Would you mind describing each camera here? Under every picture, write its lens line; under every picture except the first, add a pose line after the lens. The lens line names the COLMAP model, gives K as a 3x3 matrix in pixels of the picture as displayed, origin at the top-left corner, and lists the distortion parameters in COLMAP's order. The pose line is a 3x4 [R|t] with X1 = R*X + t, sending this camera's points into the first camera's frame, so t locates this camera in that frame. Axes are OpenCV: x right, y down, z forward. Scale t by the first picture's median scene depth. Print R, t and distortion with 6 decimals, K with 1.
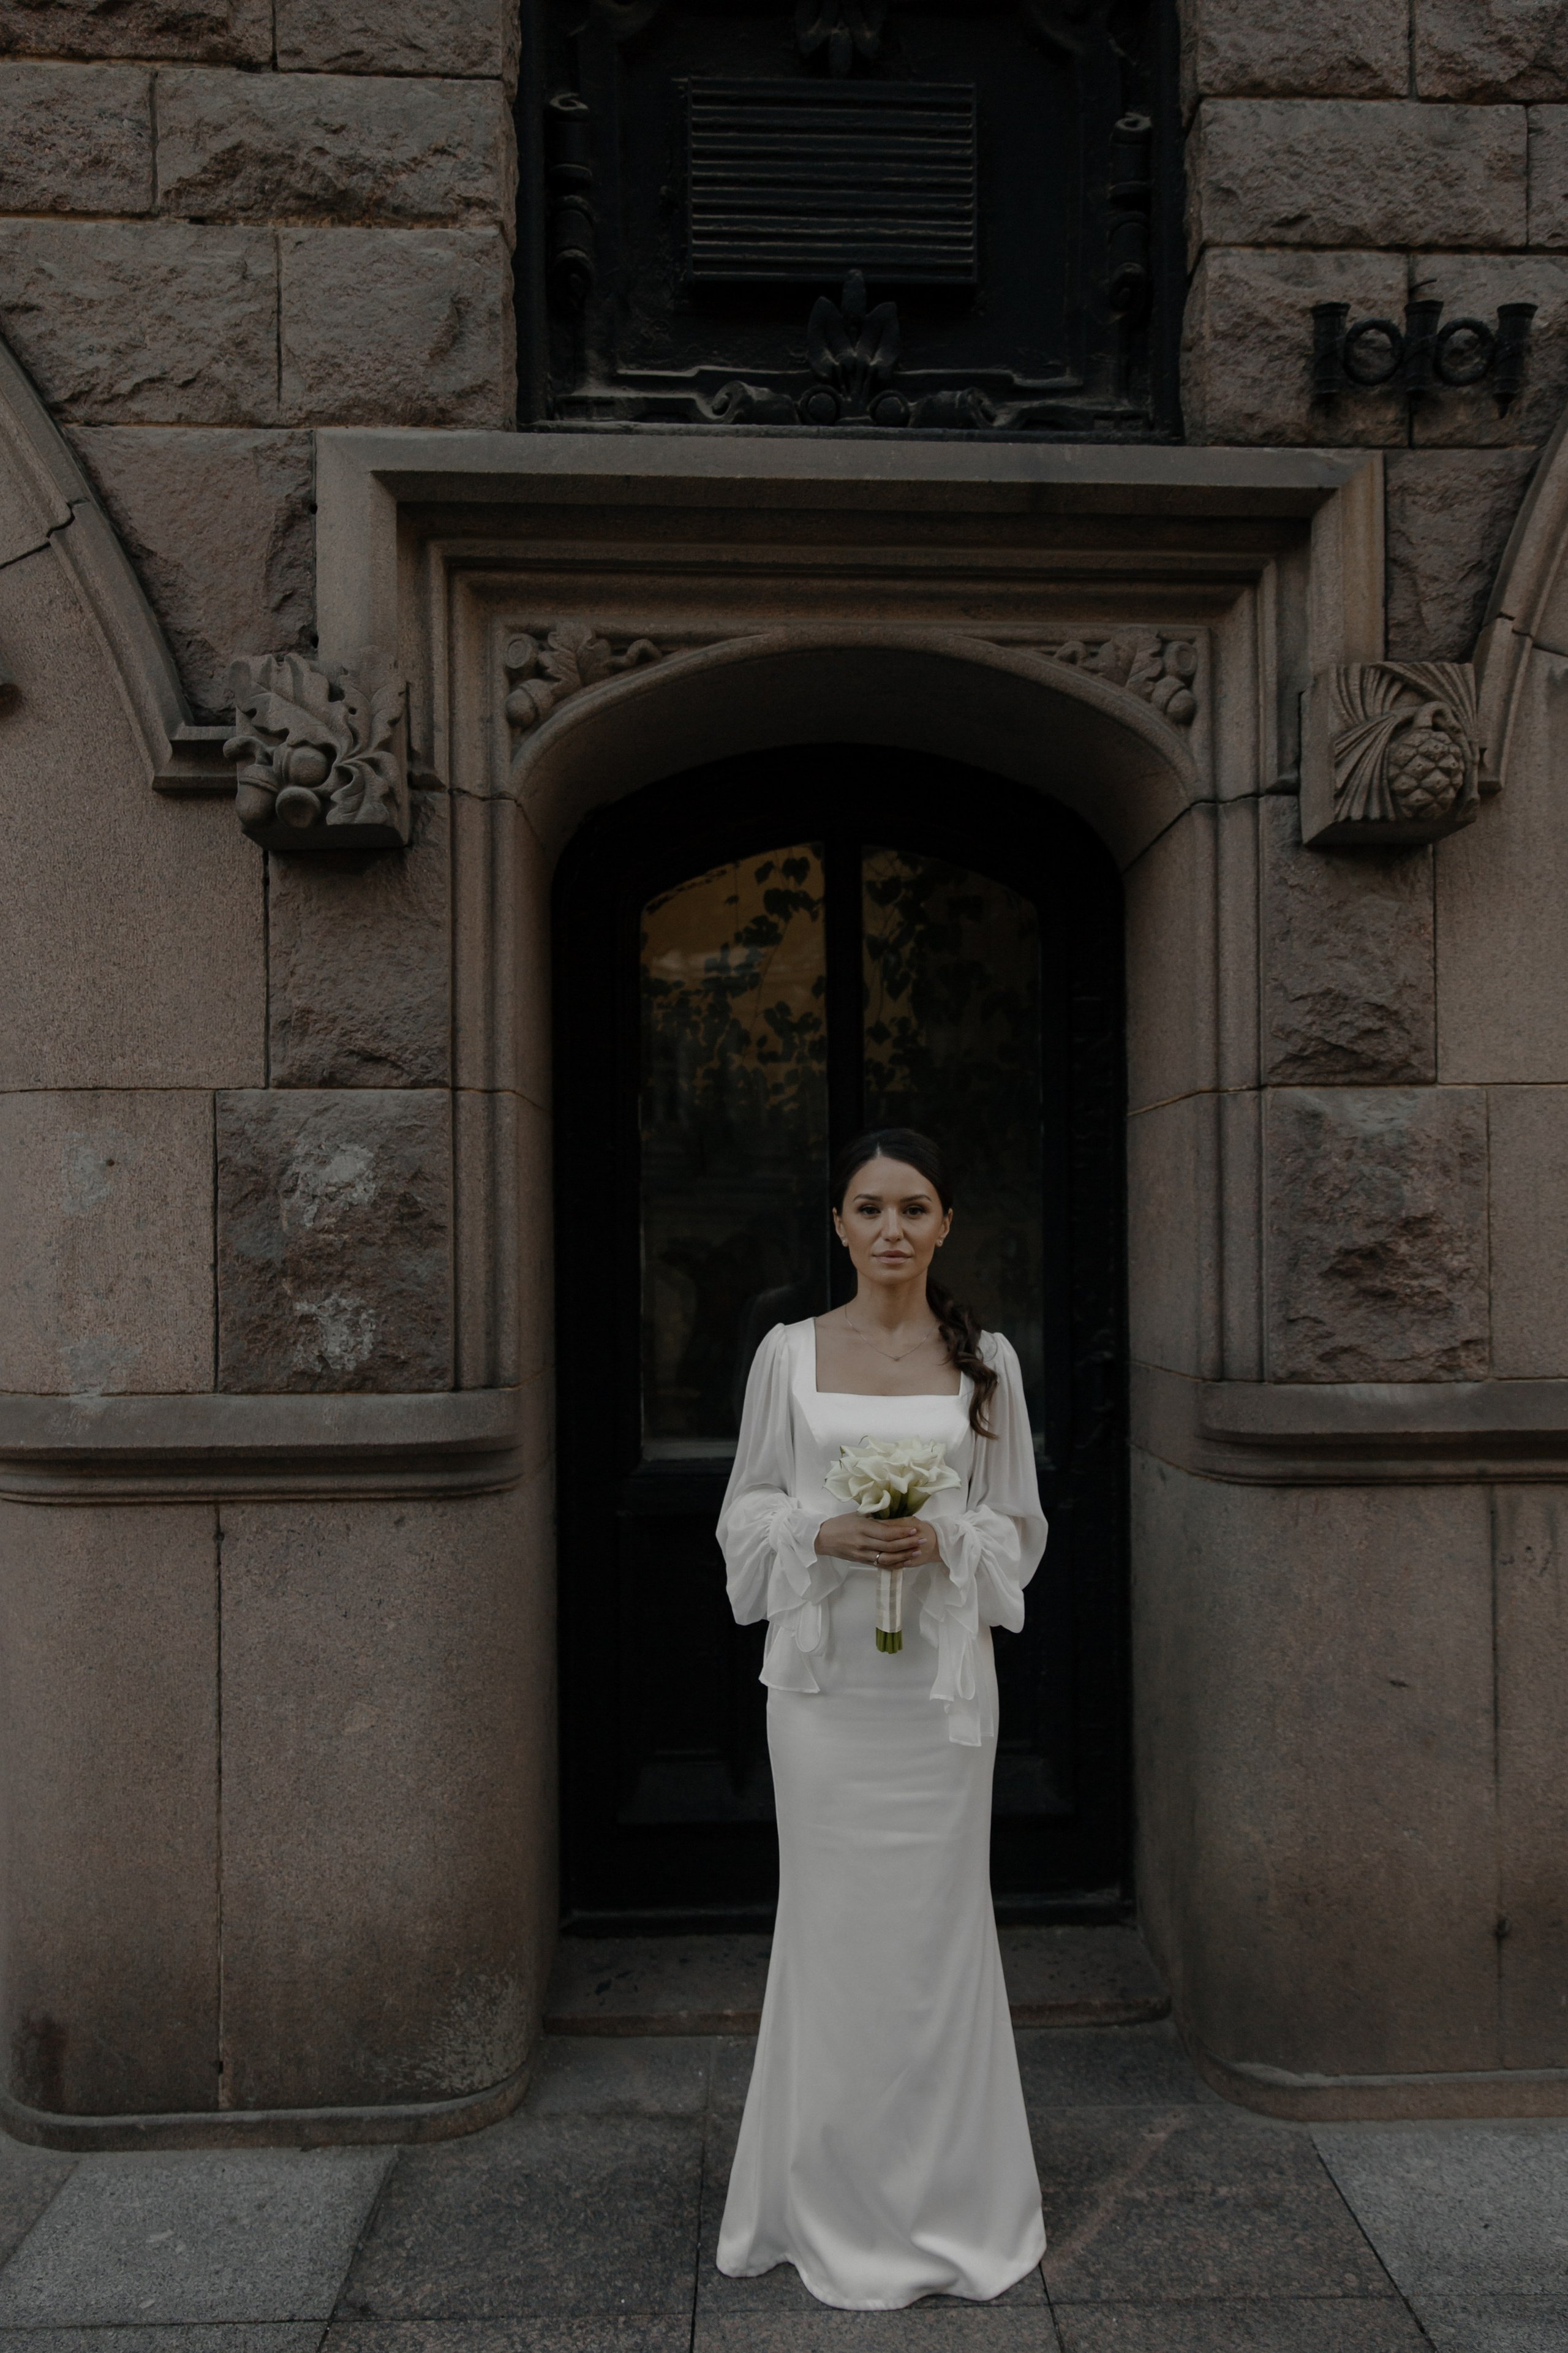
lens RADIAL K [[1720.3, 0, 845.4], [0, 1720.3, 1244.1], [0, 0, 1]] dist [0.010665, -0.001155]
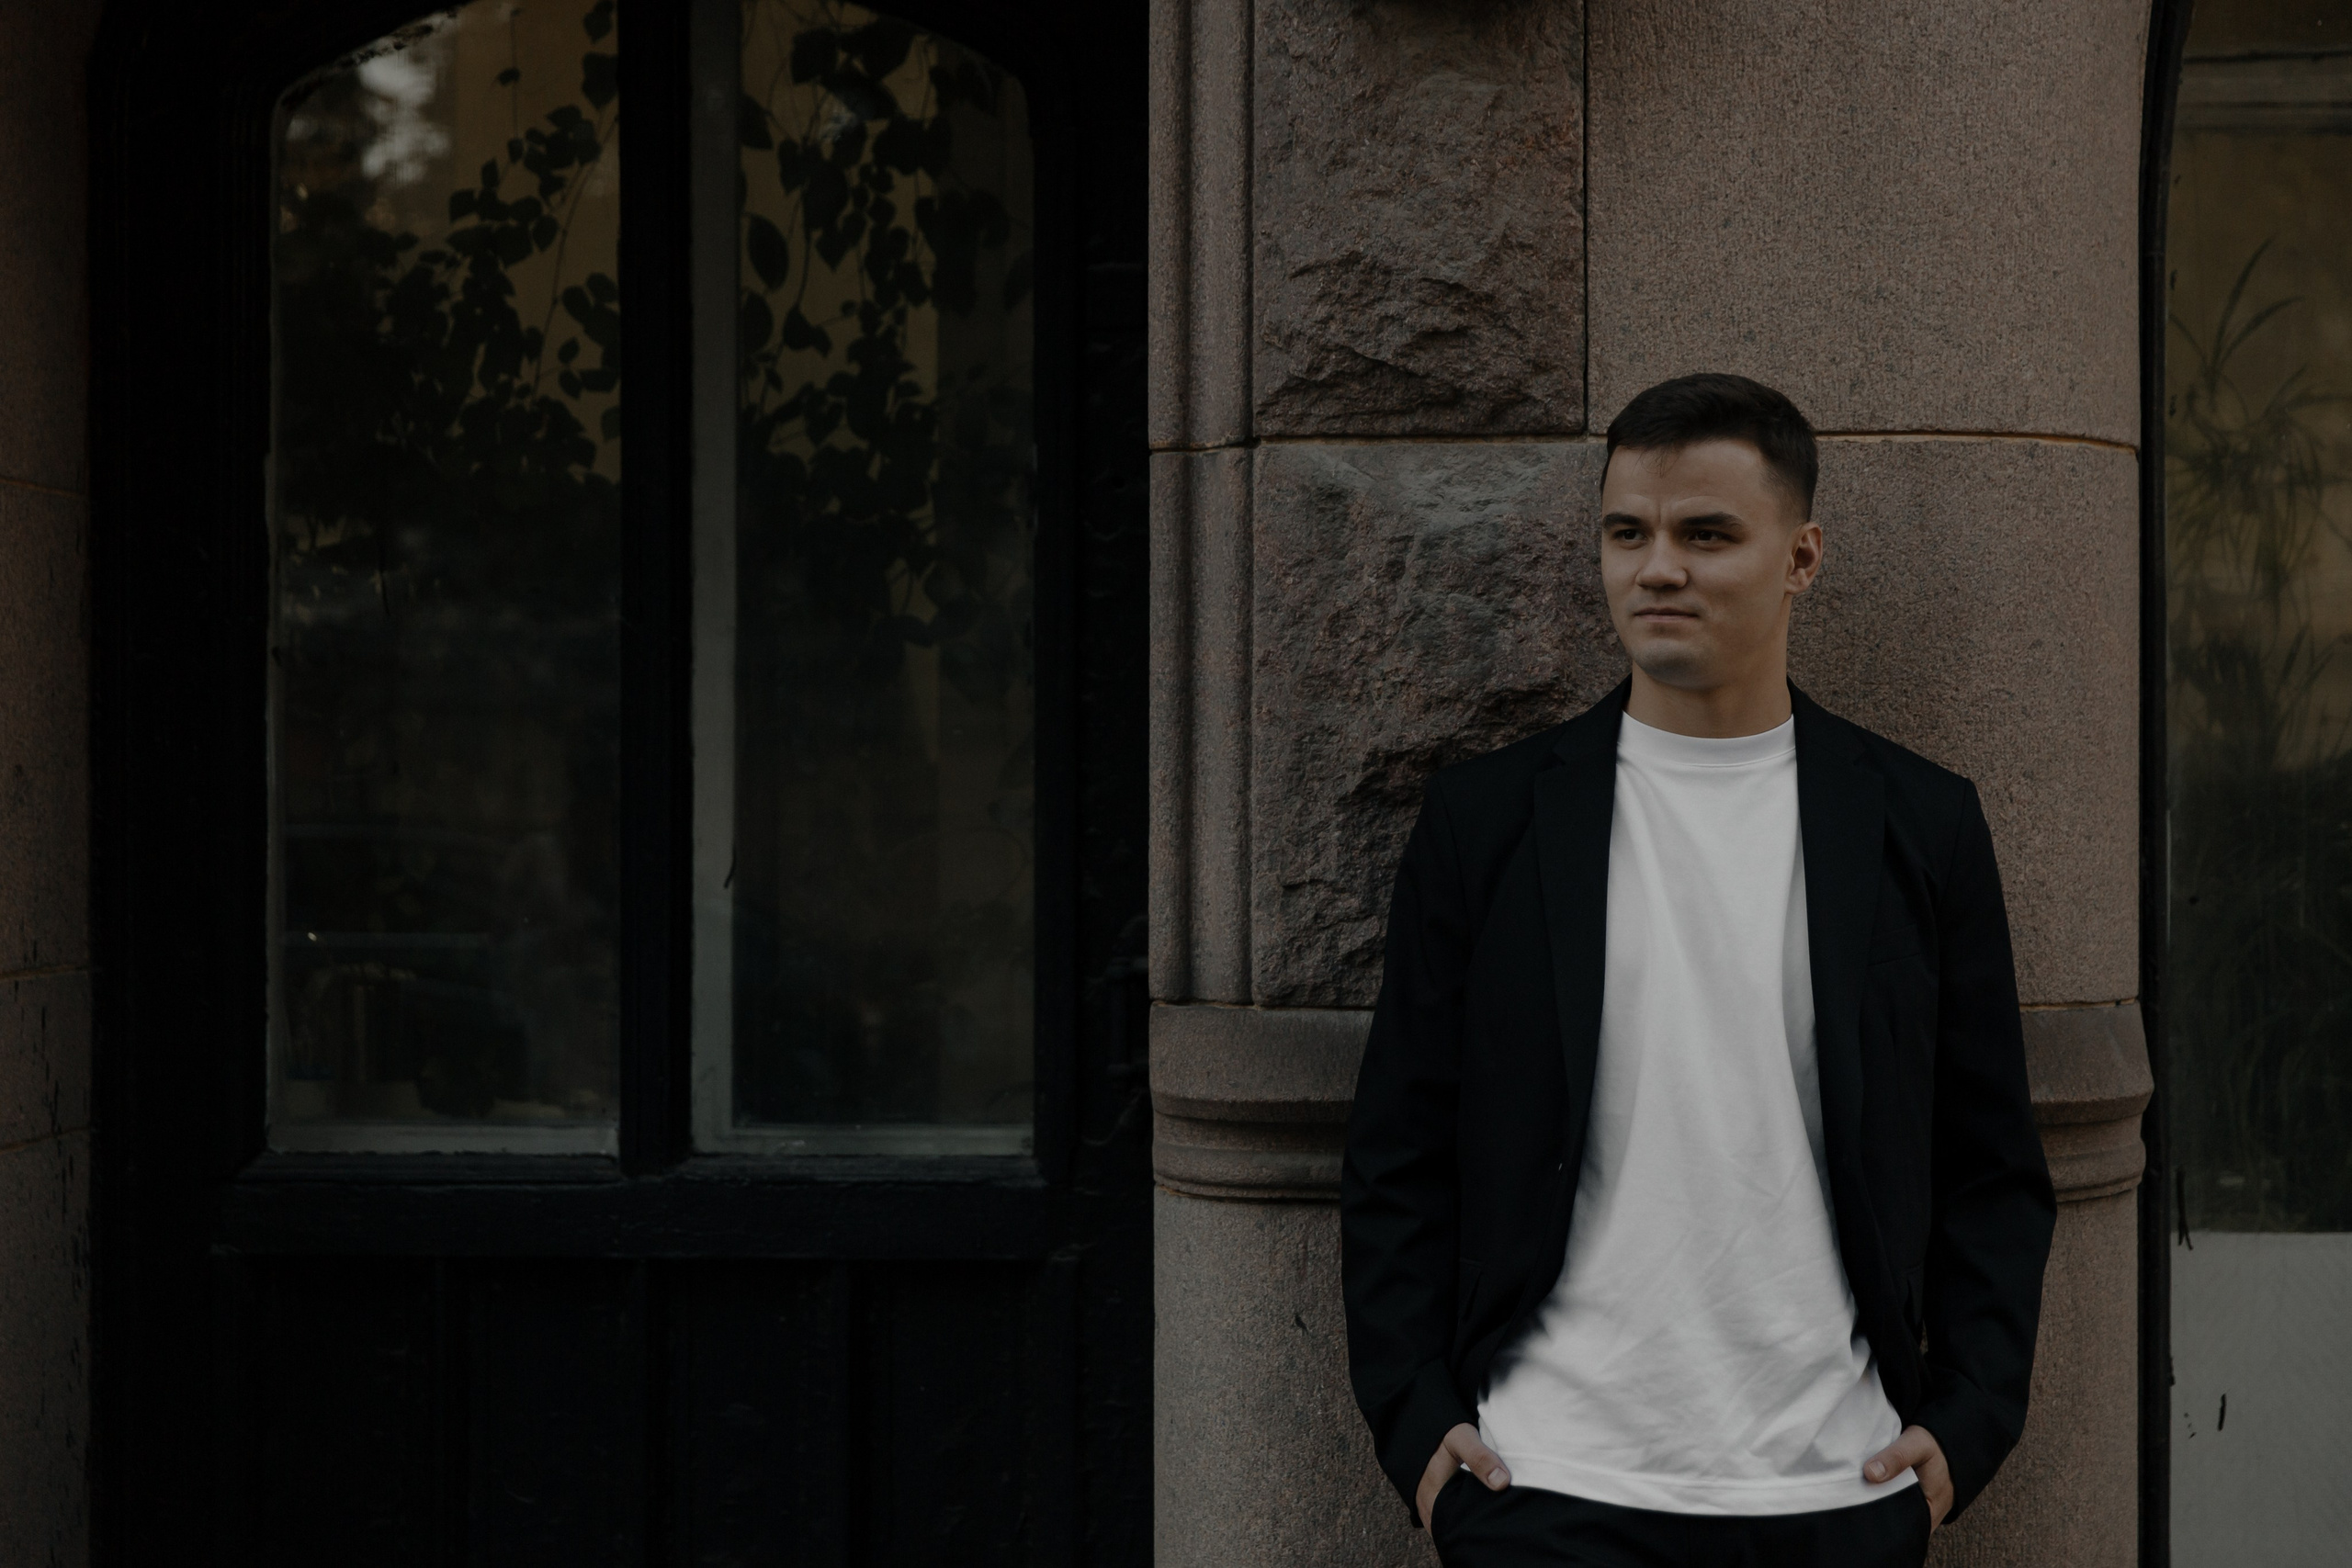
lens RADIAL K [[4000.9, 0, 1302.5], [0, 4000.9, 830.7], [0, 0, 1]] dist [-0.005267, 0.053481]
pose [[0.992779, 0.009600, -0.119573, 0.418761], [-0.008615, 0.999925, 0.008752, 0.017330], [0.119648, -0.007659, 0.992787, -0.215365]]
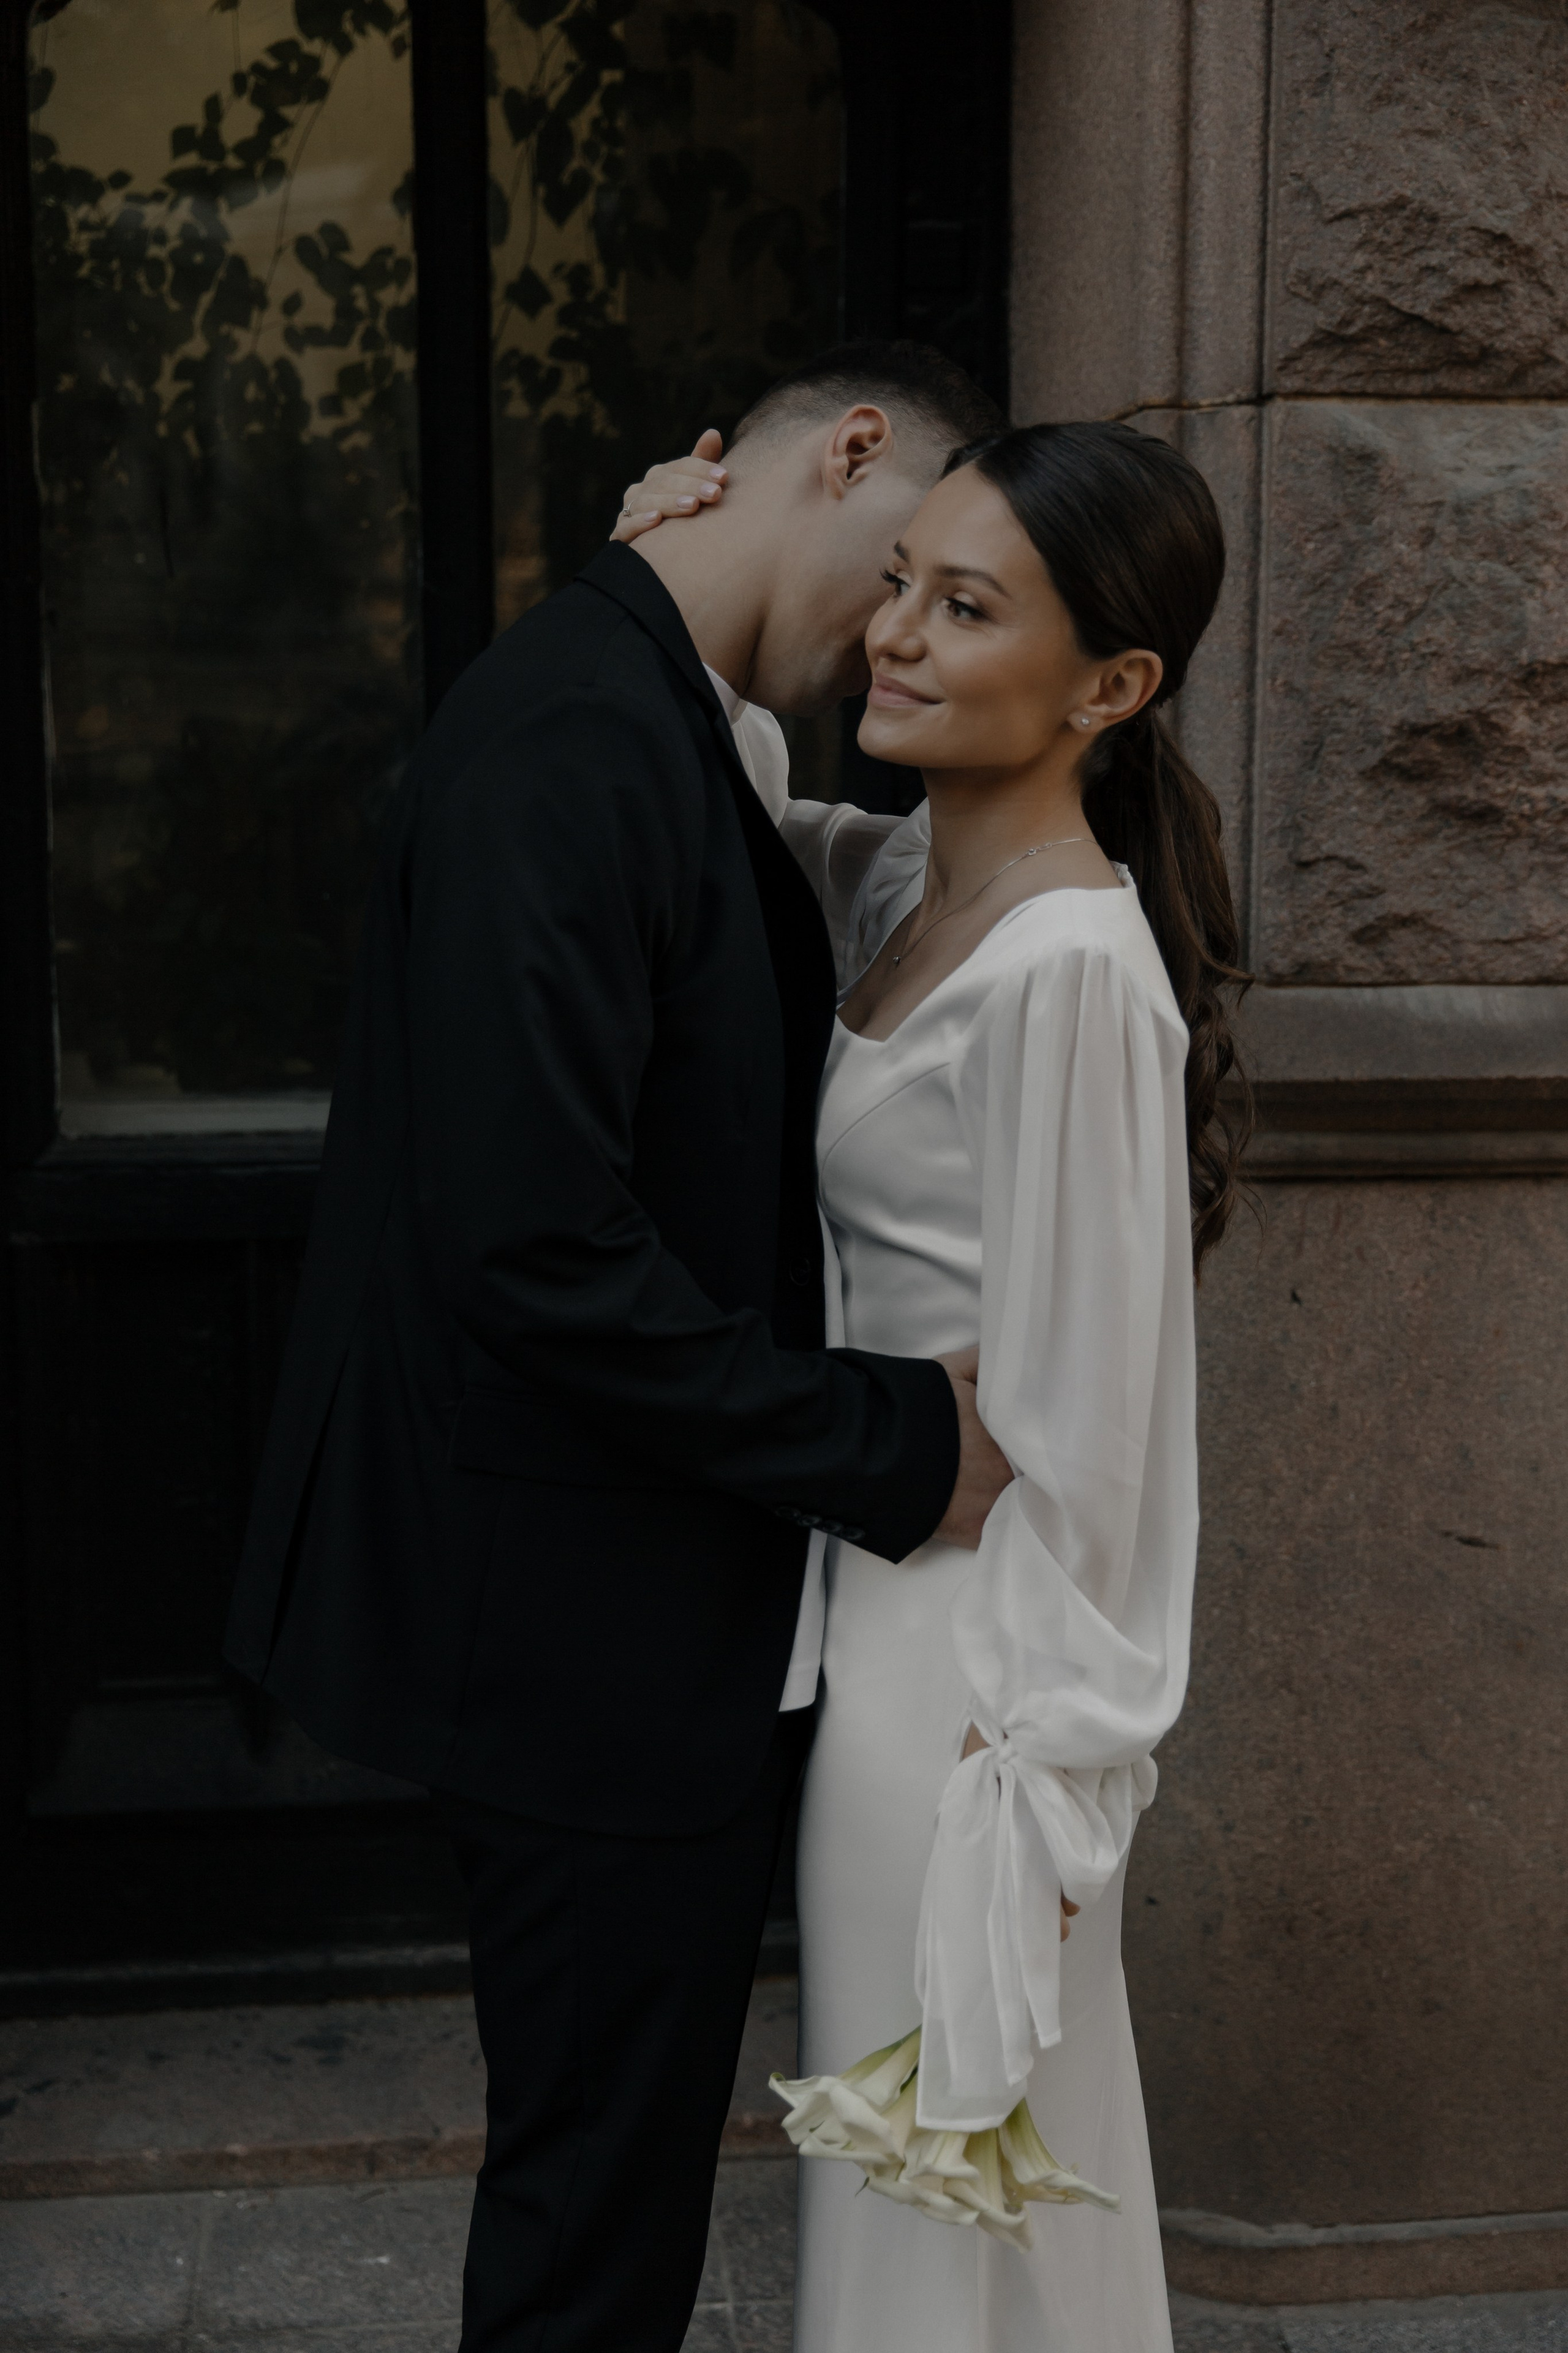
lens RADIAL K [[3130.4, 0, 790.4], [0, 3130.4, 1264.0], [0, 0, 1]] dist [0.003578, 0.025721]
pose [[0.996404, -0.002736, 0.084686, 0.024879], [-0.010369, 0.988030, 0.153915, 0.020902], [-0.084094, -0.154240, 0.984448, 0.066566]]
